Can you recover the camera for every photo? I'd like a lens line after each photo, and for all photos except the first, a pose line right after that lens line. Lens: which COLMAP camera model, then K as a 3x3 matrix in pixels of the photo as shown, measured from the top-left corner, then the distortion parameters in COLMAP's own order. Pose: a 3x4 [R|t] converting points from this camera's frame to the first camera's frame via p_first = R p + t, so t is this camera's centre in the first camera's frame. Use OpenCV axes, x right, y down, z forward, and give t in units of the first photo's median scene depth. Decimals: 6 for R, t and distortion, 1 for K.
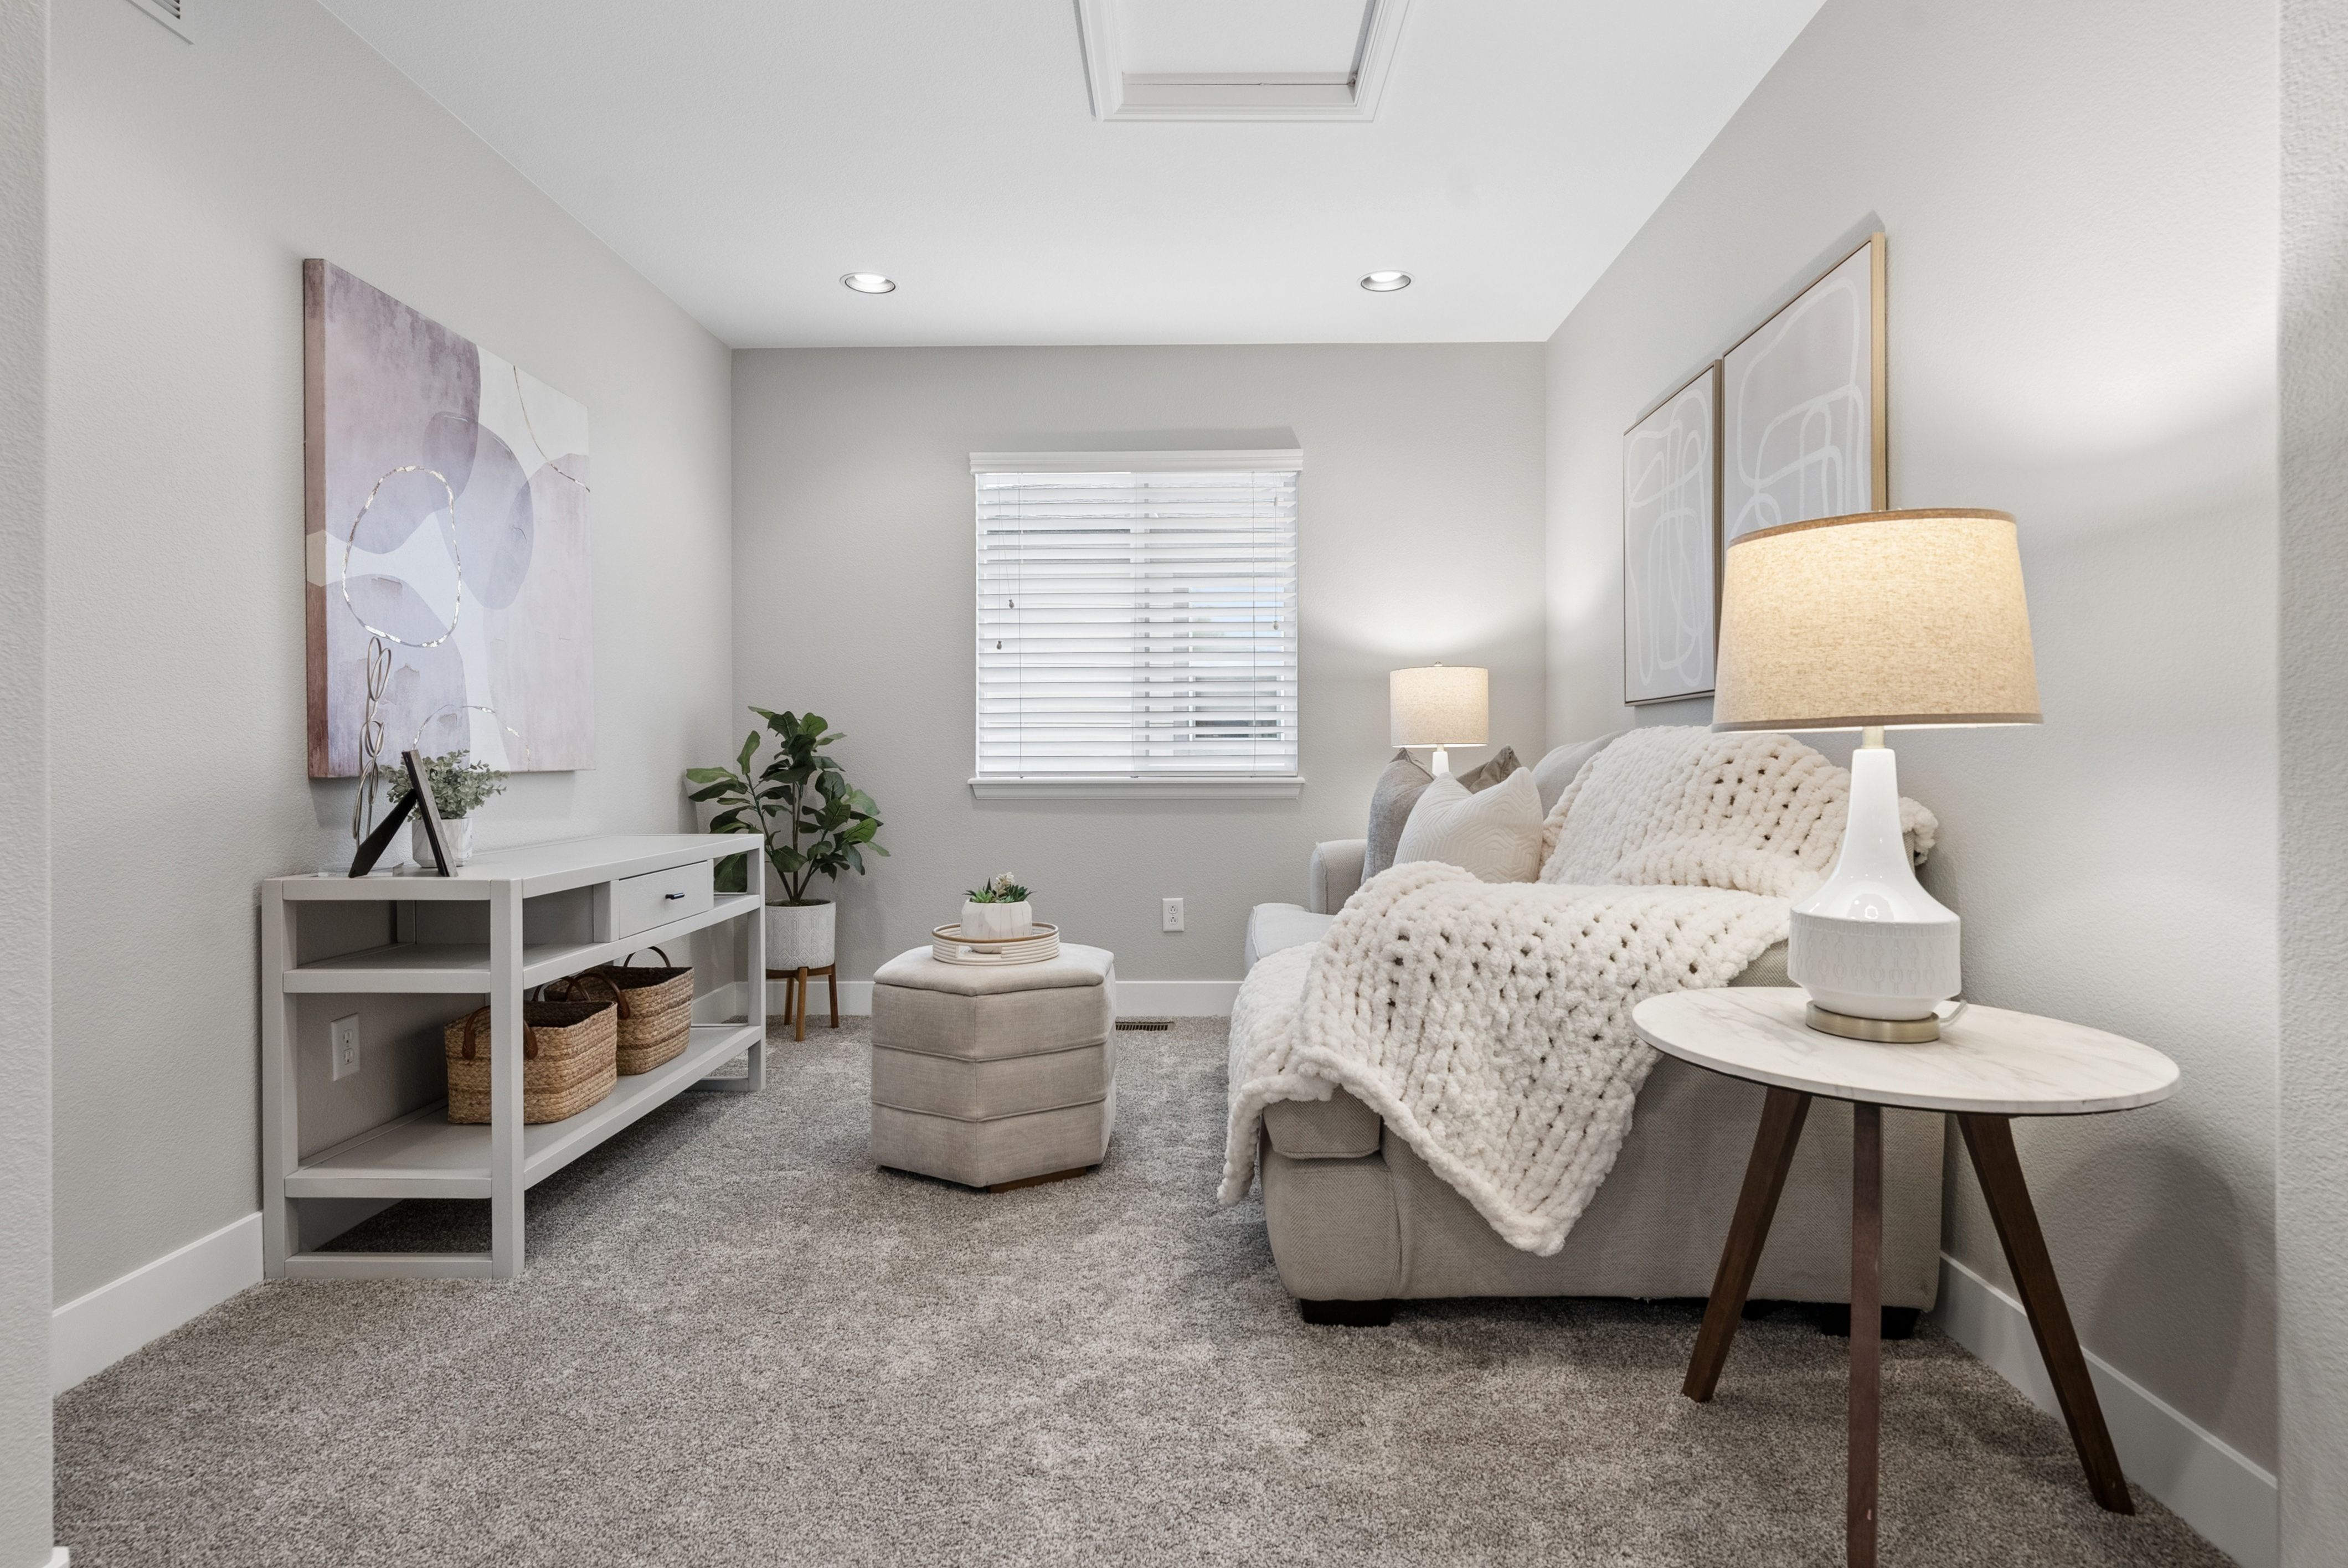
lens RADIAL K [[1197.9, 0, 1175.8], [0, 1197.9, 767.4], [0, 0, 1]] dist [0.000465, 0.000012]
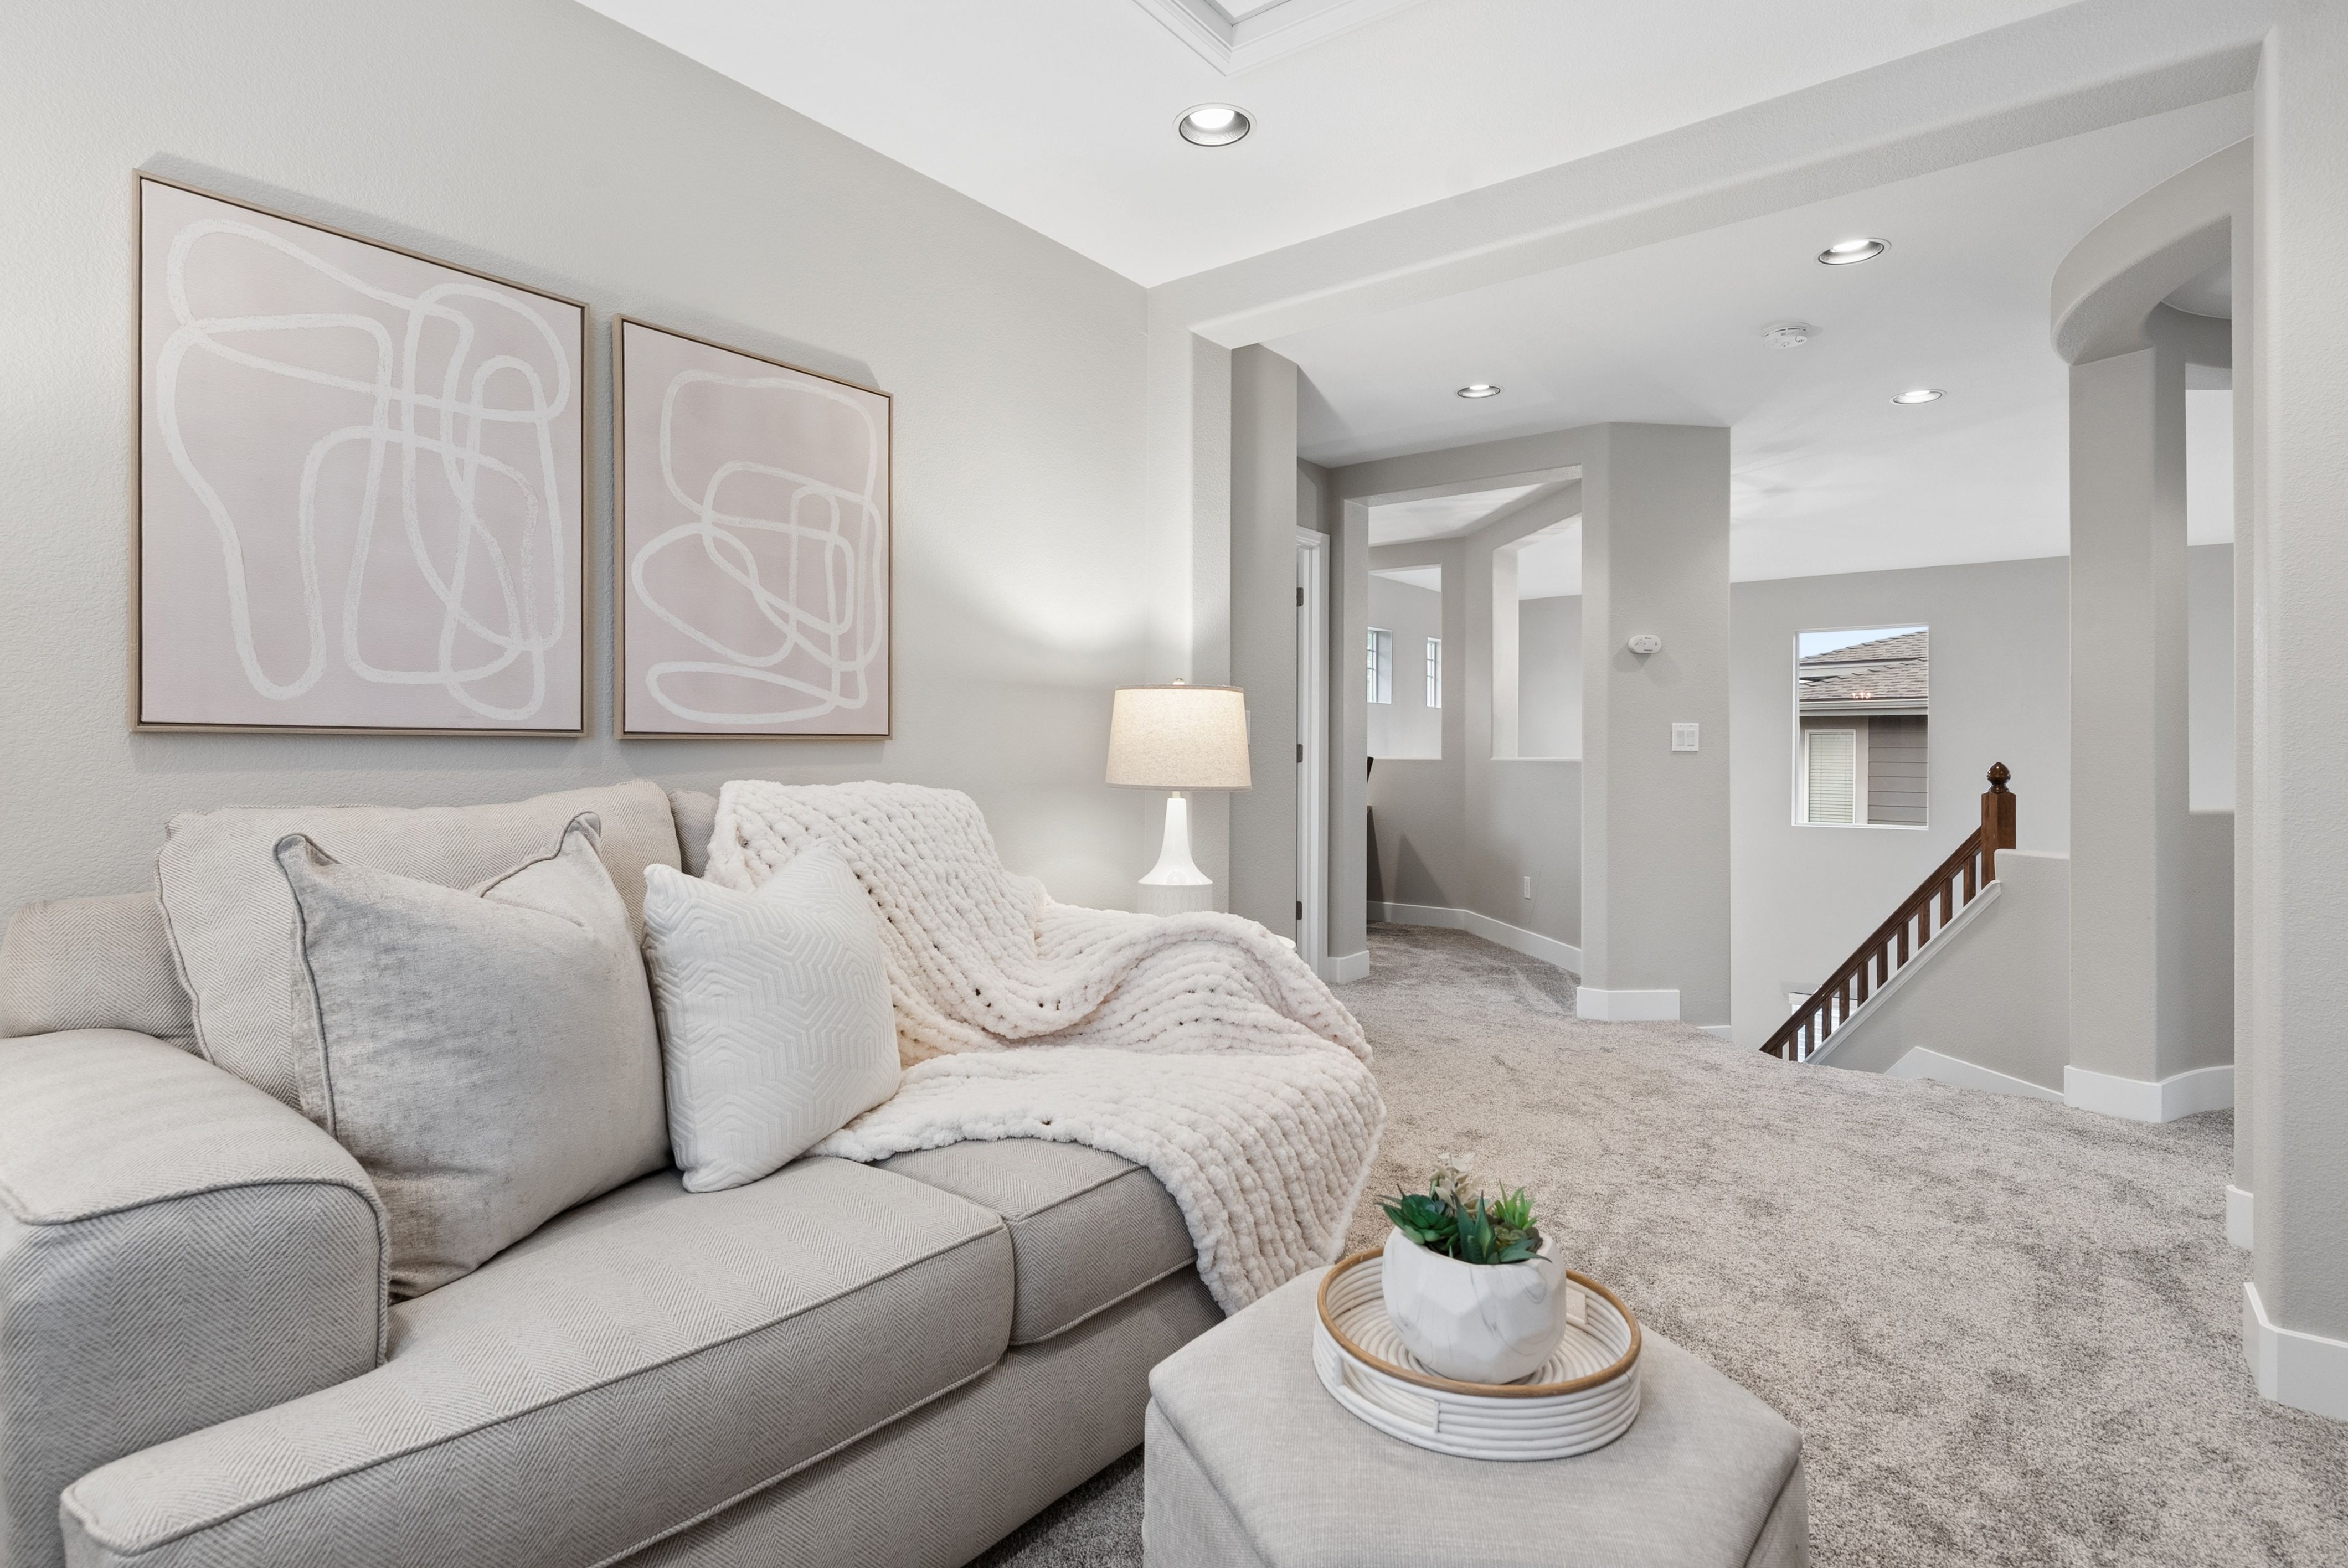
lens RADIAL K [[1197.9, 0, 1173.4], [0, 1197.9, 771.9], [0, 0, 1]] dist [0.000465, 0.000012]
pose [[-0.796231, -0.003968, 0.604980, -0.398636], [0.009151, 0.999785, 0.018603, -0.066454], [-0.604924, 0.020349, -0.796024, 1.775819]]
